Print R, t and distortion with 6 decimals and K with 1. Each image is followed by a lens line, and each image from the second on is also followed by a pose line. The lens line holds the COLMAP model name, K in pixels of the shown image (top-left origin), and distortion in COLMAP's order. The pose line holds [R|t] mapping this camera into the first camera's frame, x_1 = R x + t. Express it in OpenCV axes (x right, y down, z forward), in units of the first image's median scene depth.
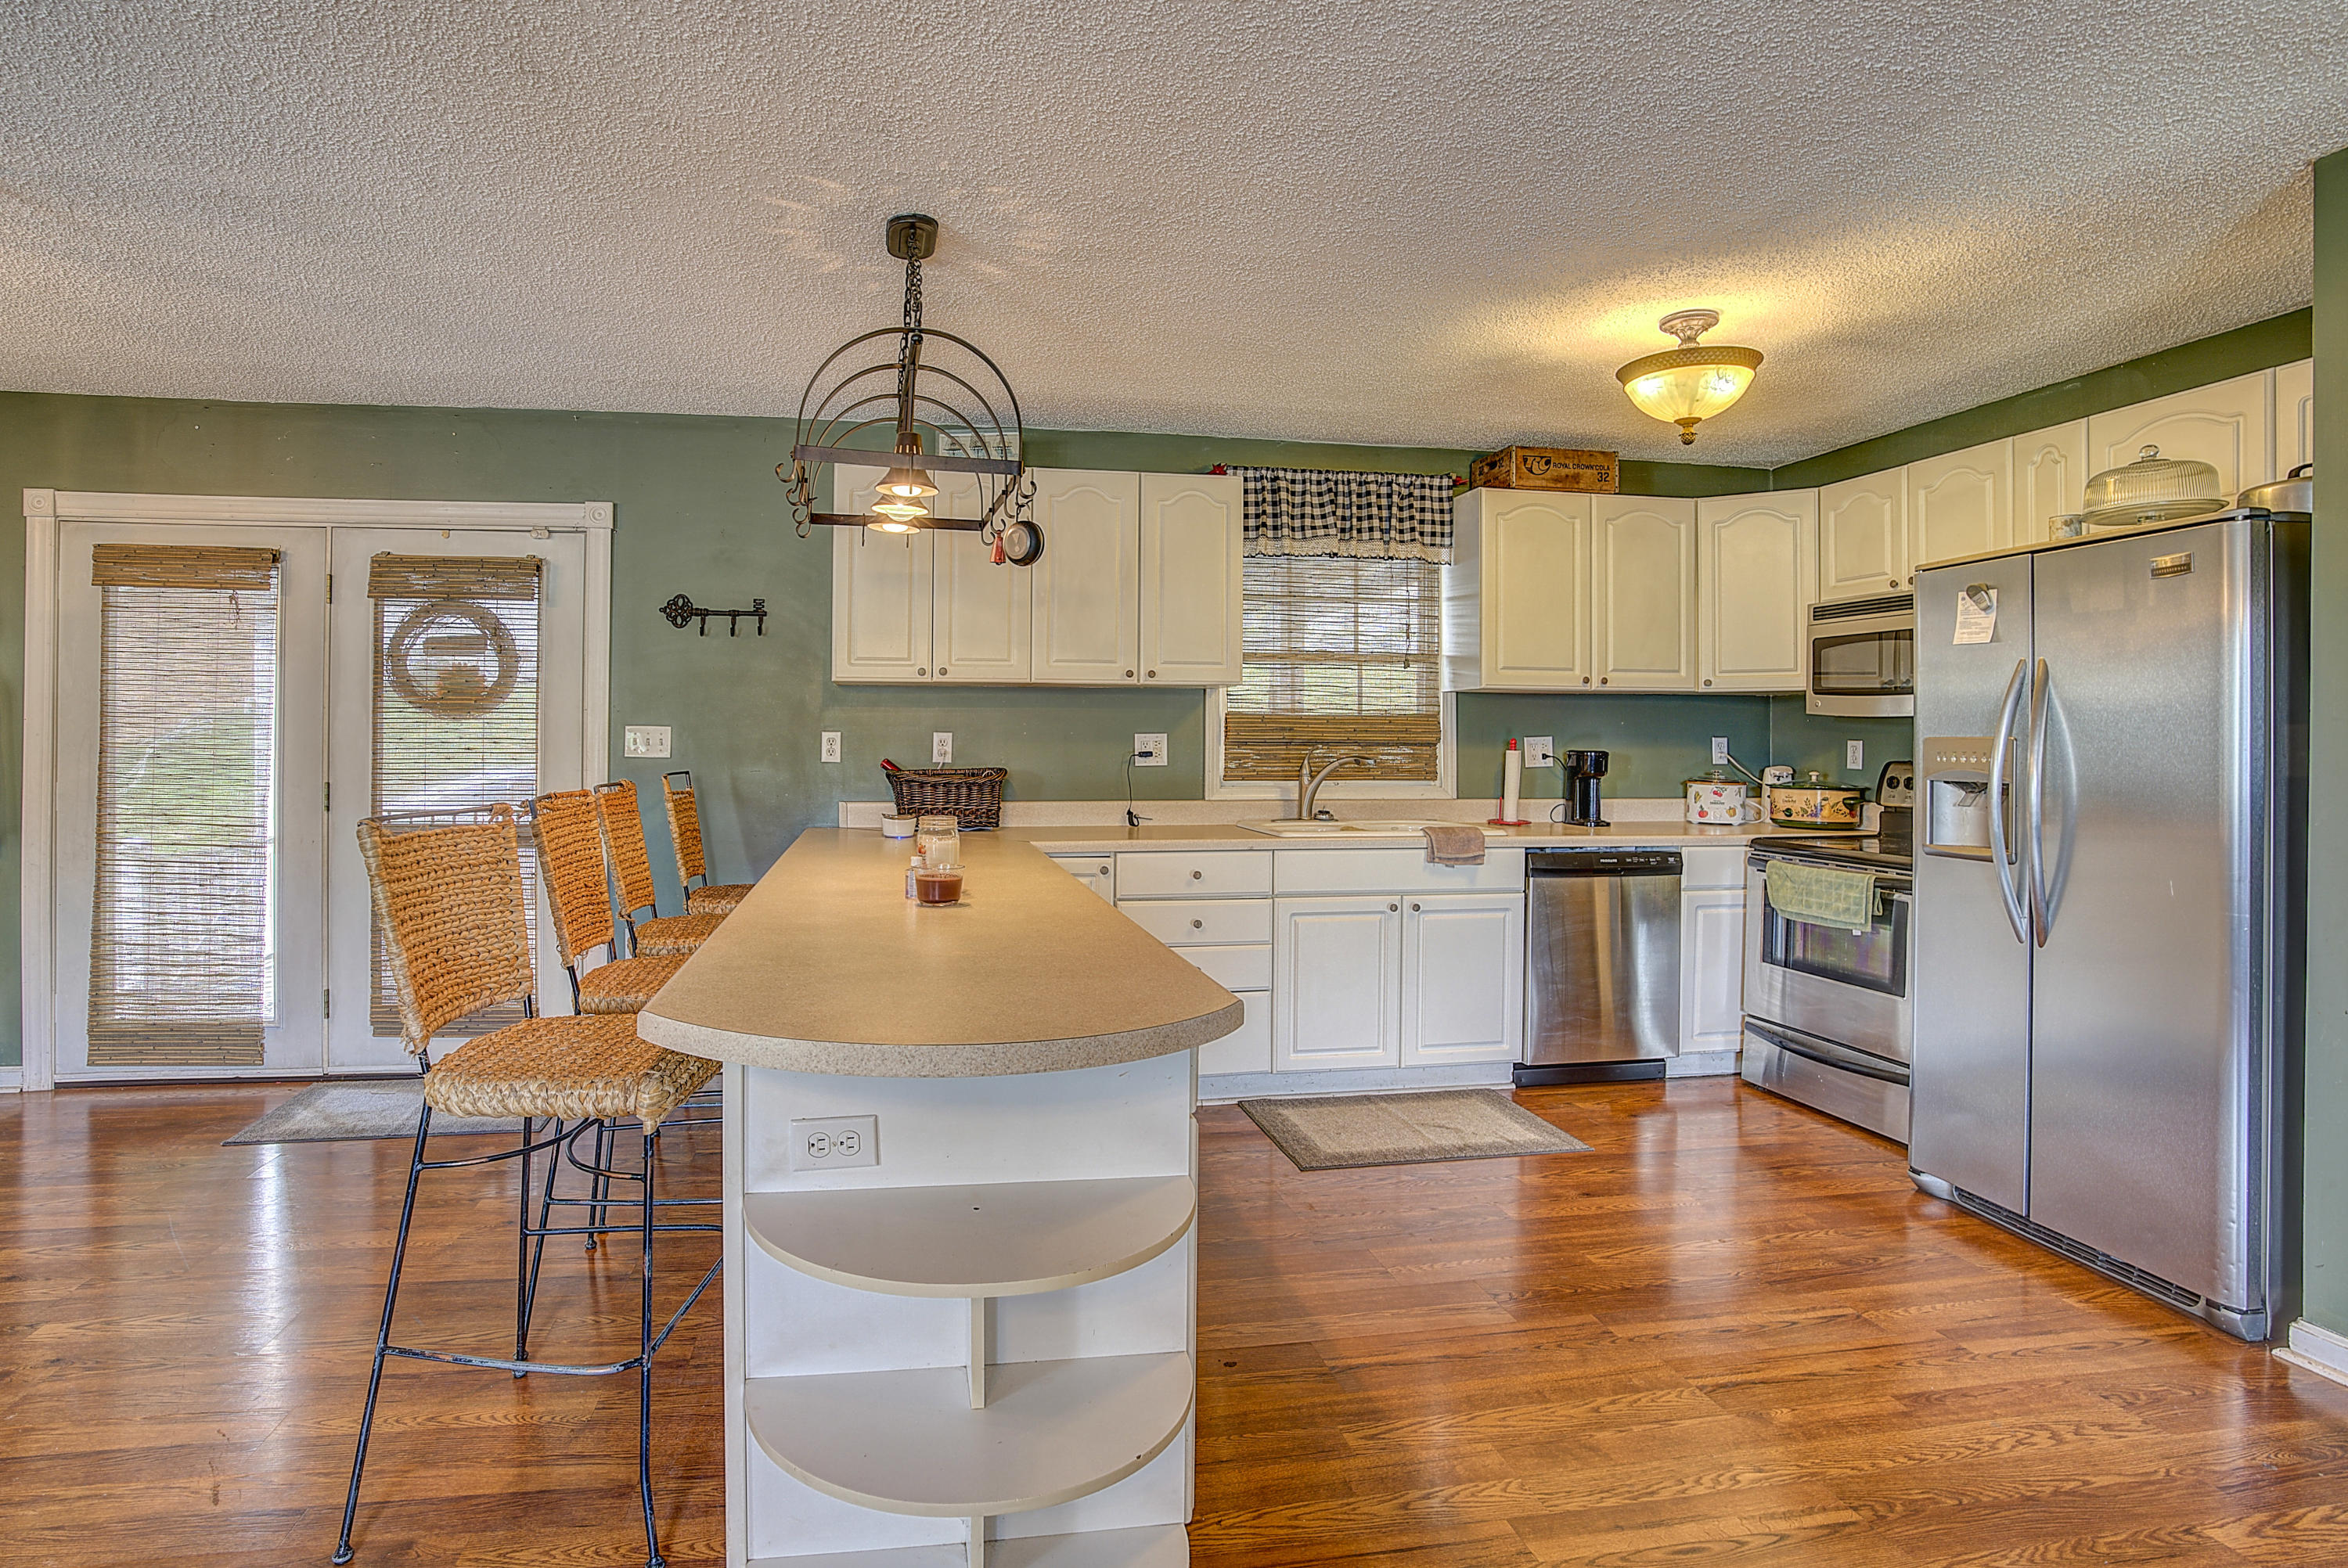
lens RADIAL K [[1156.4, 0, 1094.7], [0, 1156.4, 736.2], [0, 0, 1]] dist [-0.080064, 0.033421]
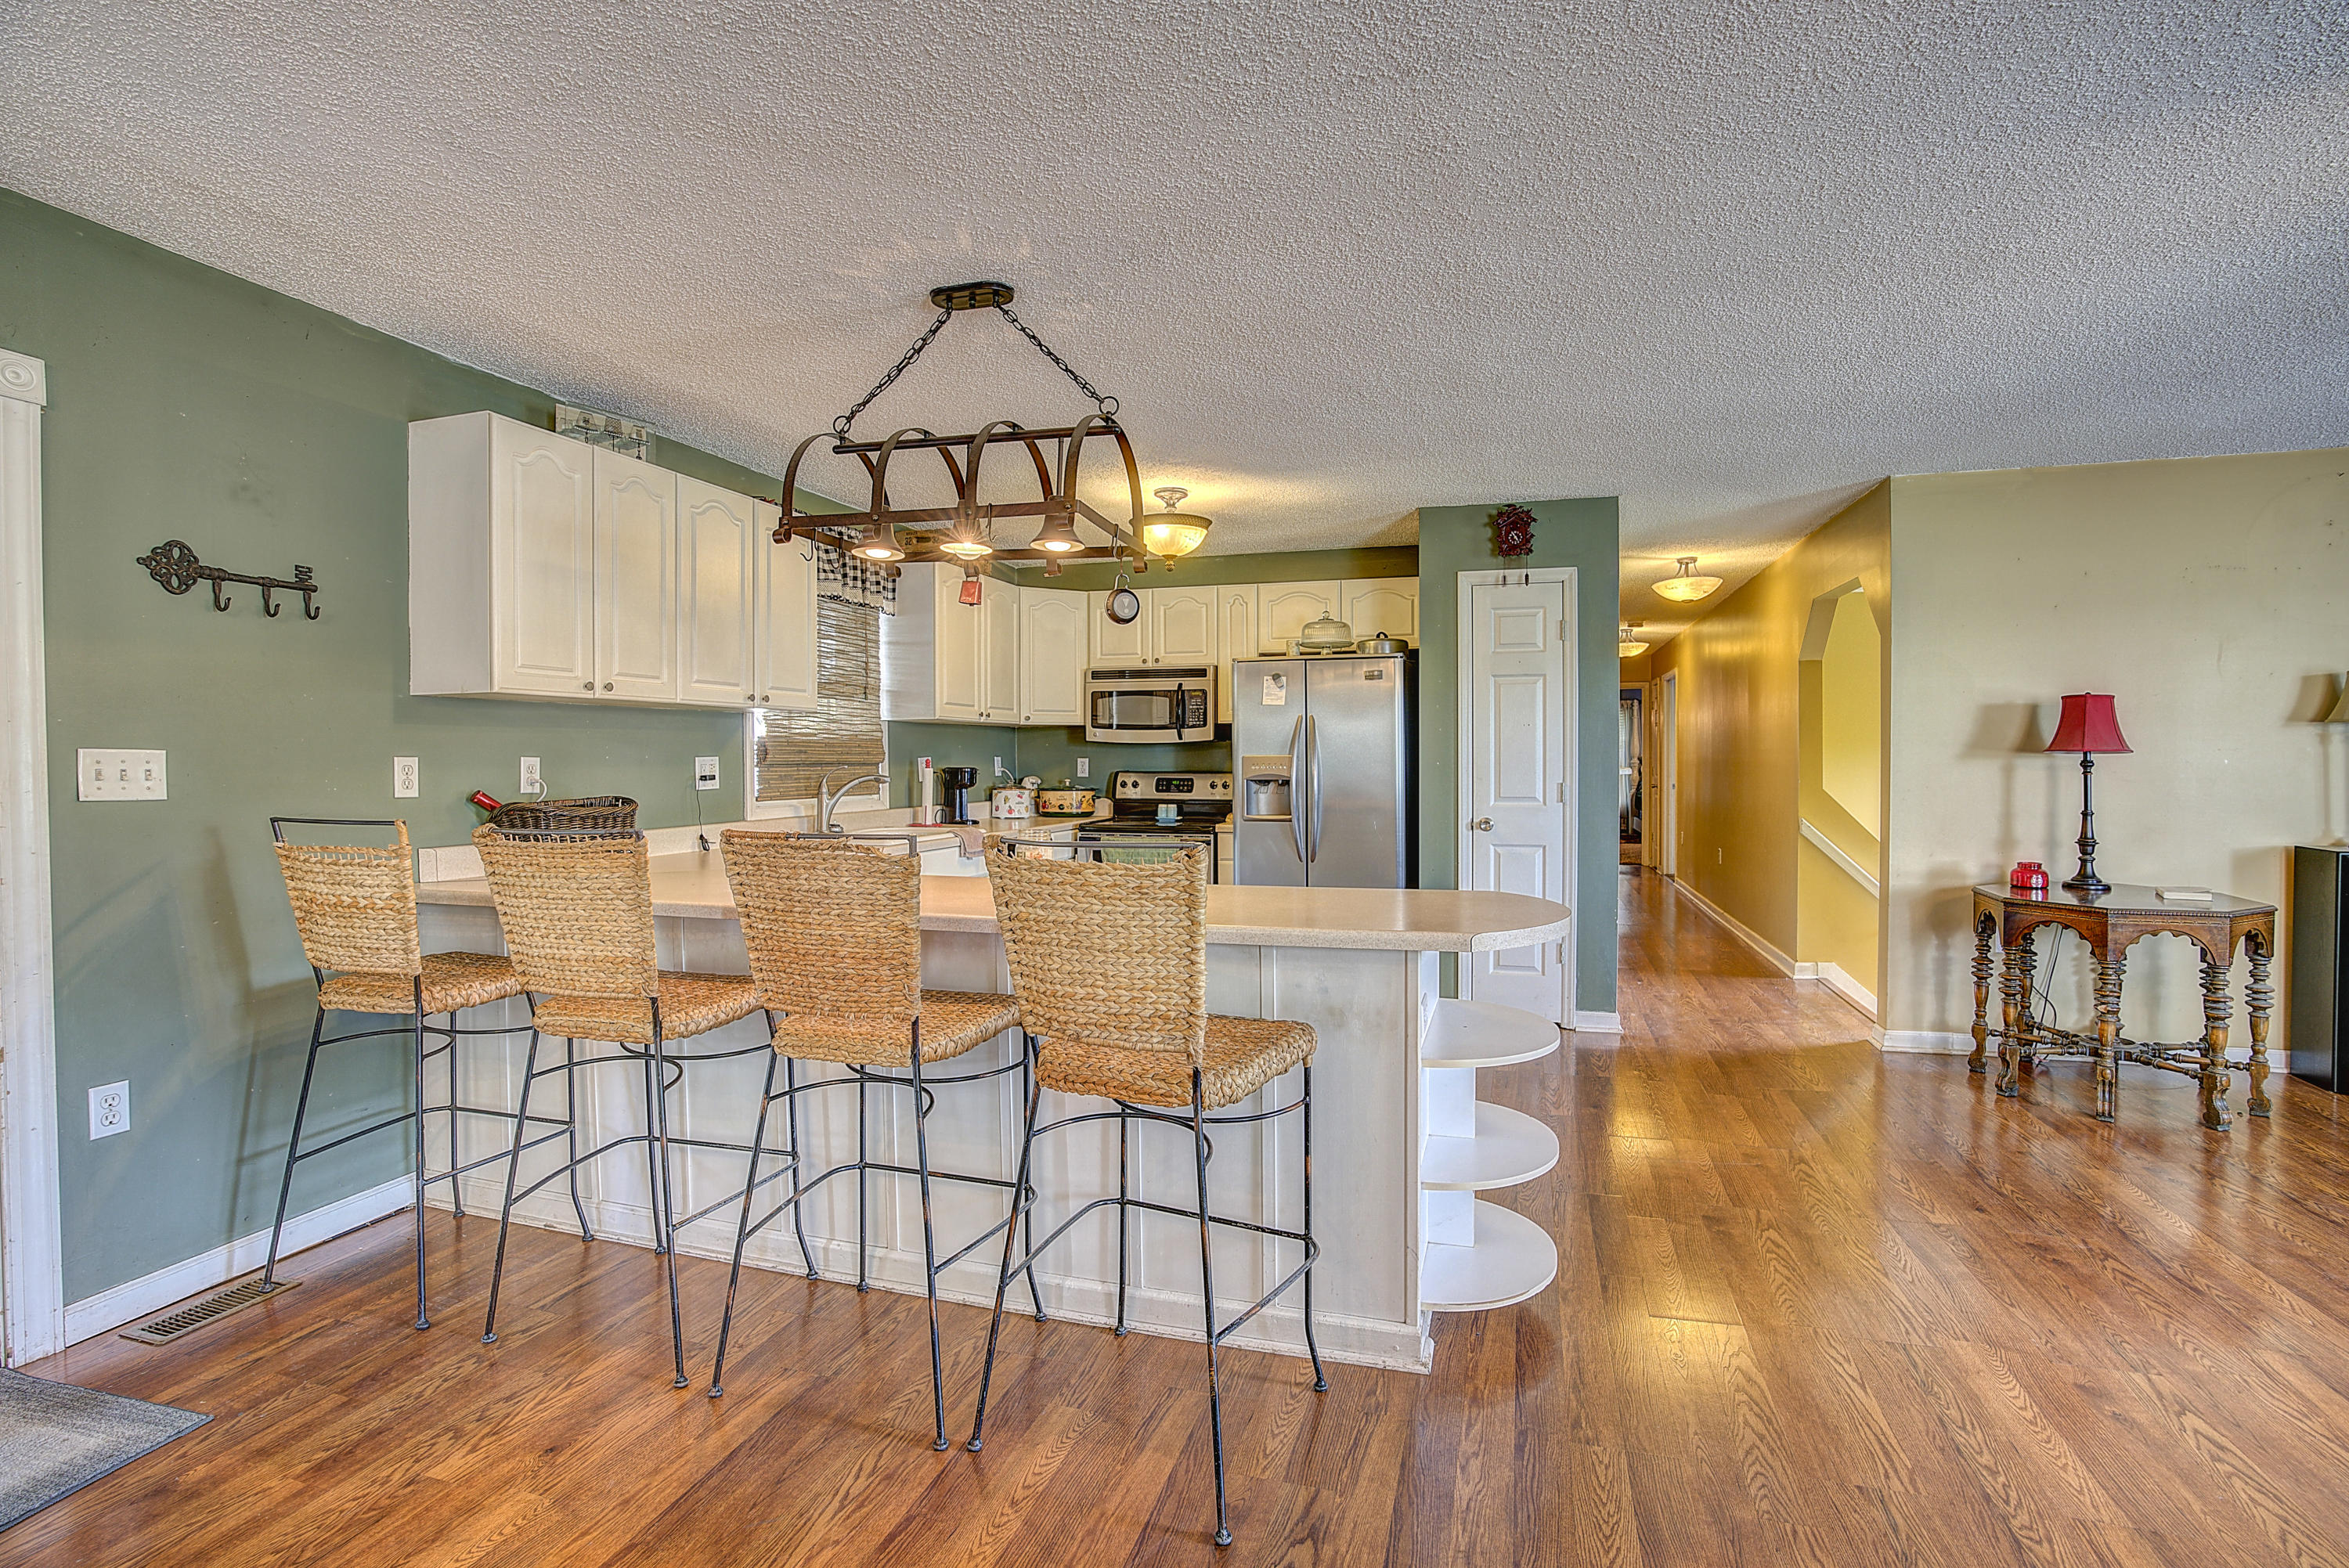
lens RADIAL K [[1065.6, 0, 1249.4], [0, 1065.6, 775.6], [0, 0, 1]] dist [-0.001273, -0.000076]
pose [[0.426942, -0.022618, 0.903996, -0.573352], [0.004537, 0.999728, 0.022870, -0.004732], [-0.904268, -0.005663, 0.426928, 0.189389]]
